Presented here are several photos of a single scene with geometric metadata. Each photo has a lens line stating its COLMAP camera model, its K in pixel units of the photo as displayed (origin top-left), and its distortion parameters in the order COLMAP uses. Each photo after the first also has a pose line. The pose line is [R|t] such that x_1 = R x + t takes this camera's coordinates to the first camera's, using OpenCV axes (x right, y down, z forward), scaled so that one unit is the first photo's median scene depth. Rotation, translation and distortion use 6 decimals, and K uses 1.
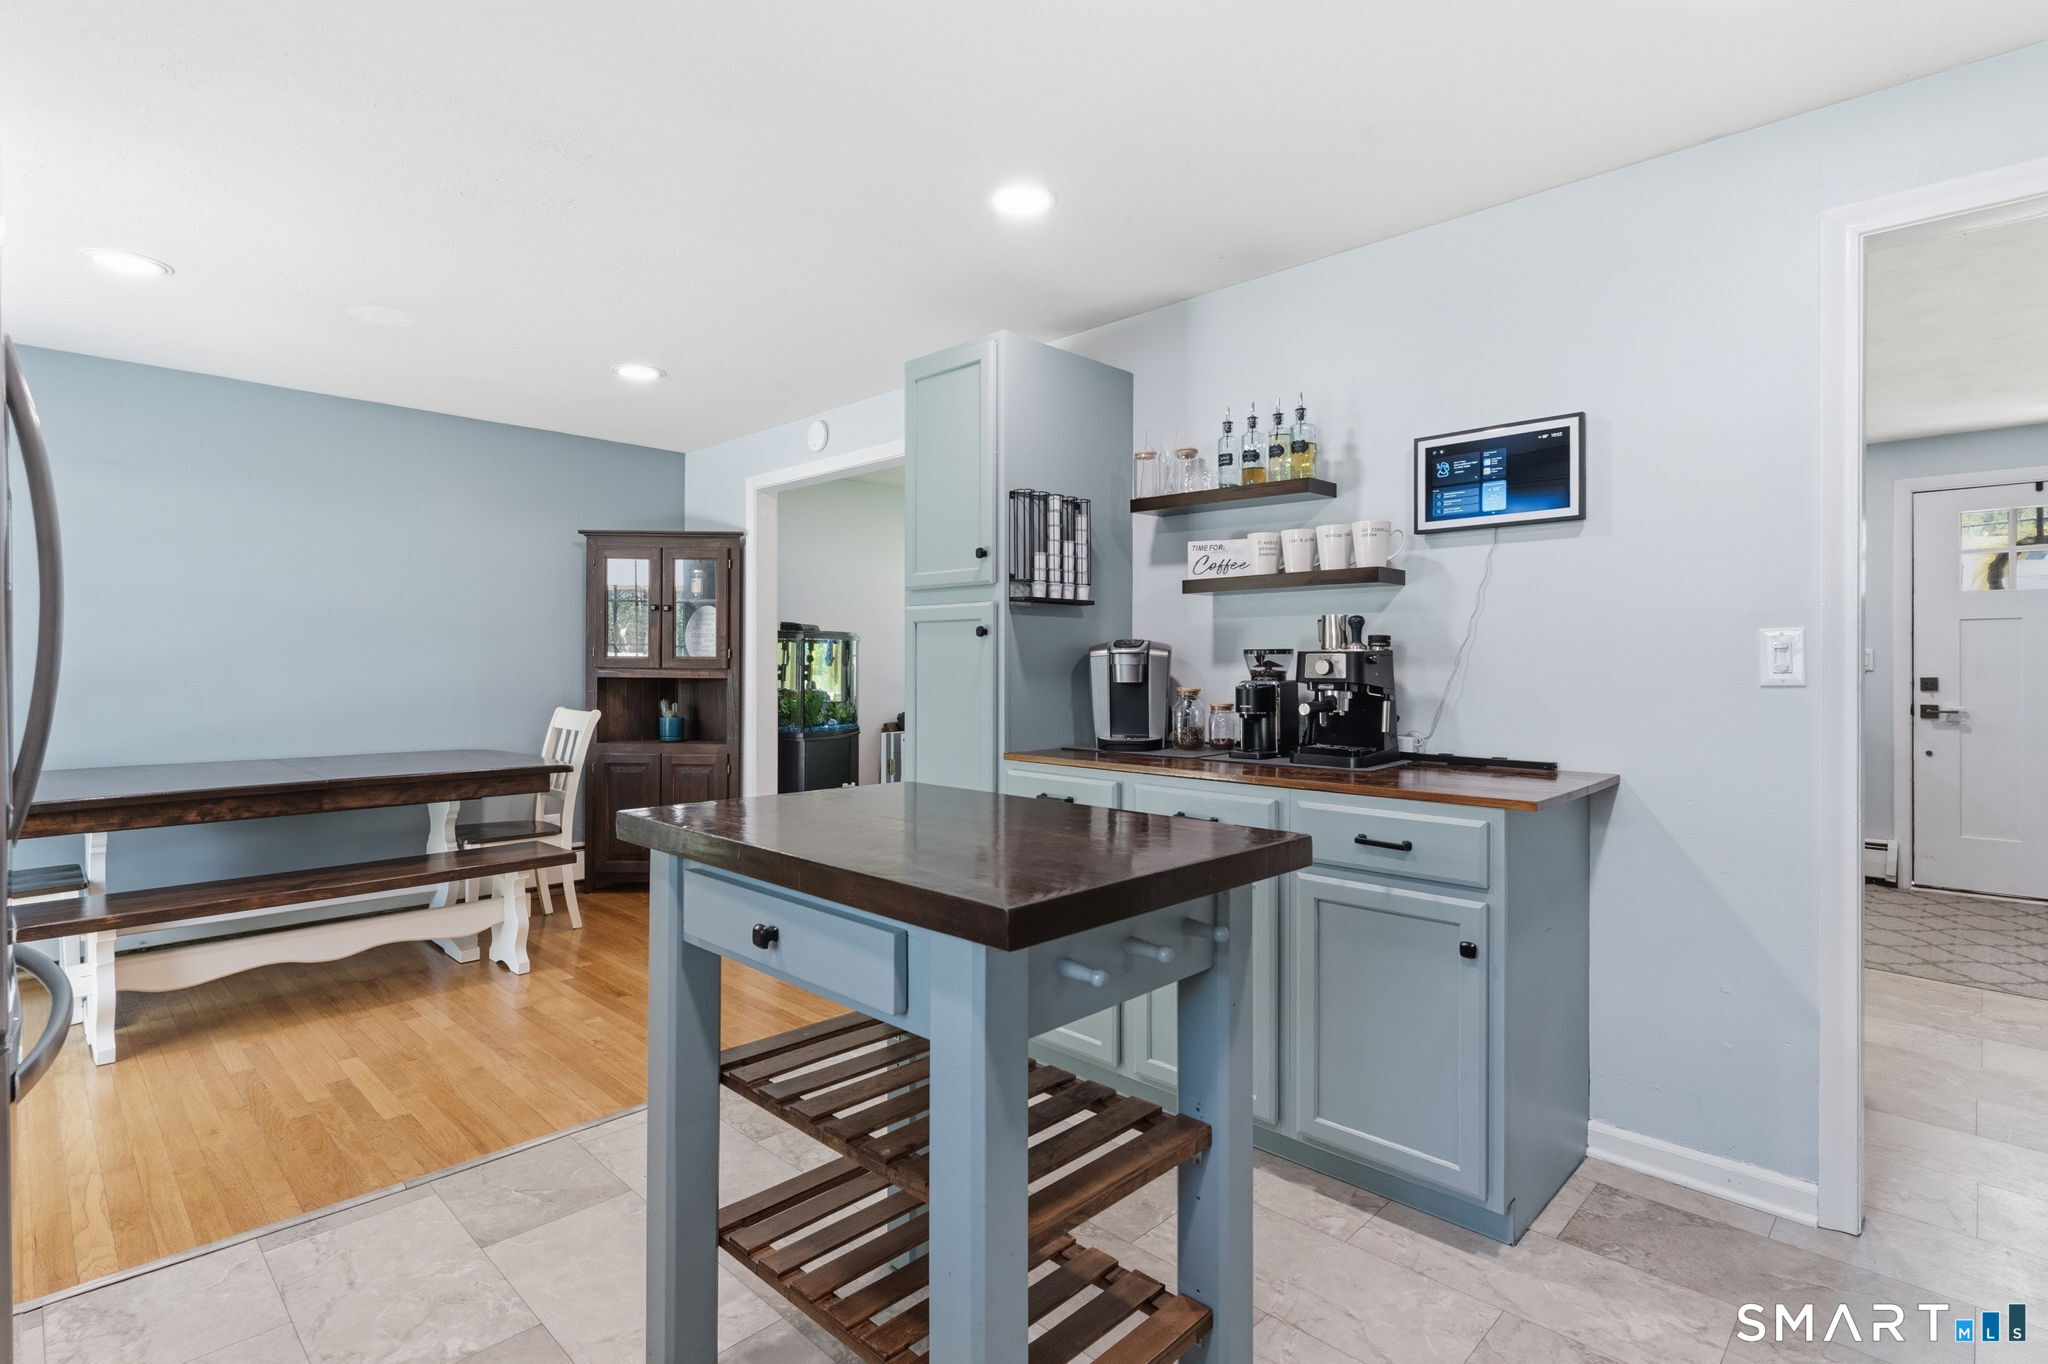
lens RADIAL K [[985.8, 0, 1028.1], [0, 985.8, 661.2], [0, 0, 1]] dist [-0.000394, -0.000298]
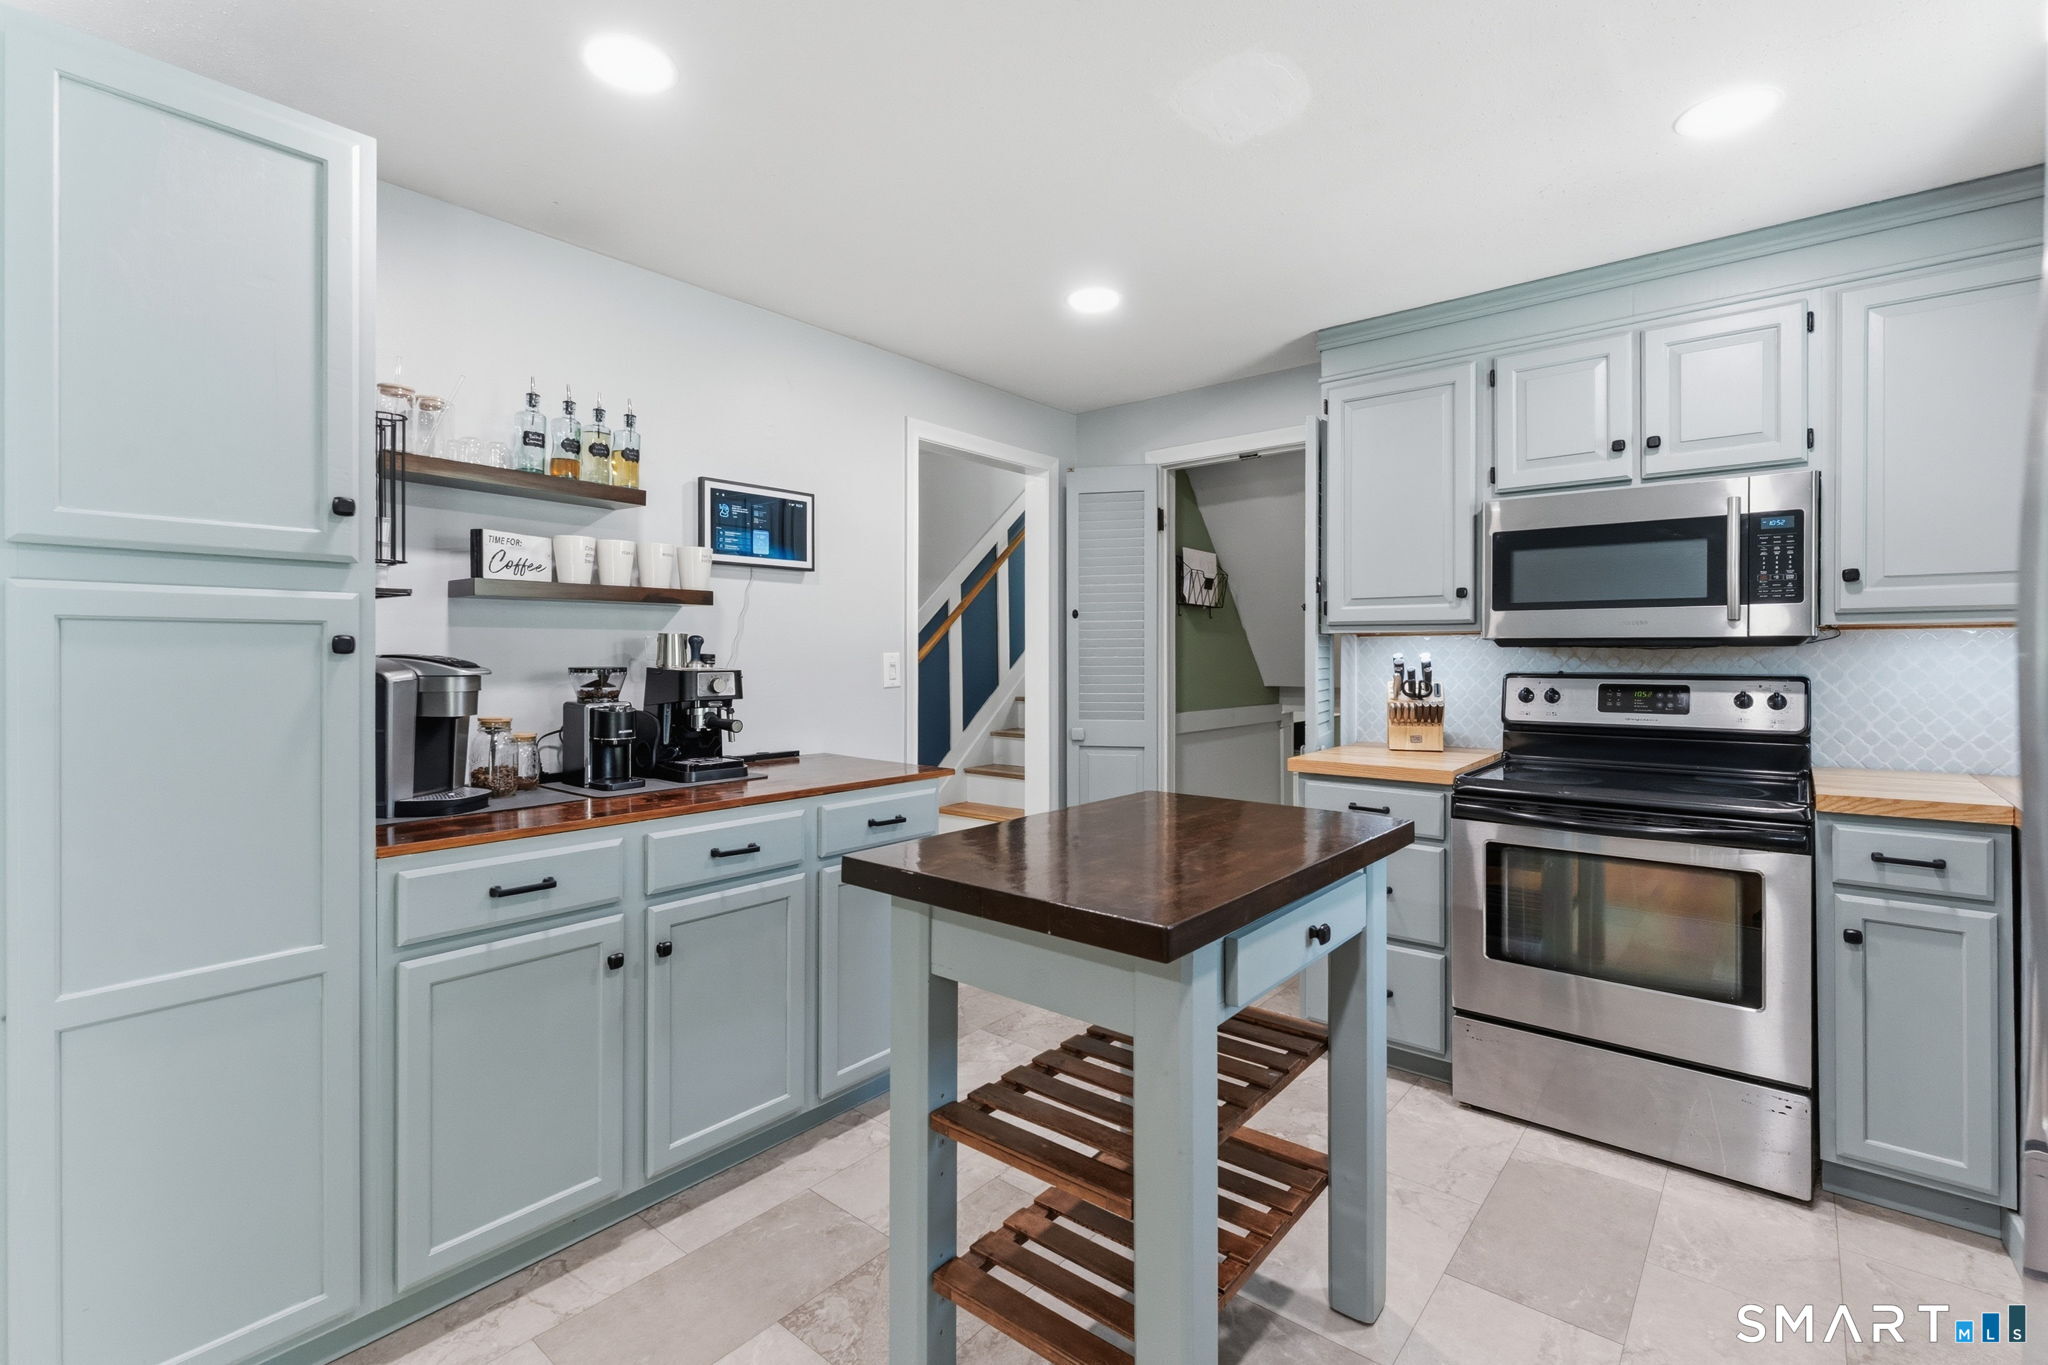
lens RADIAL K [[913.6, 0, 1027.7], [0, 913.6, 658.0], [0, 0, 1]] dist [-0.001649, -0.000536]
pose [[-0.068206, -0.008136, 0.997638, -0.647774], [-0.003189, 0.999963, 0.007937, -0.030004], [-0.997666, -0.002640, -0.068229, 0.691388]]
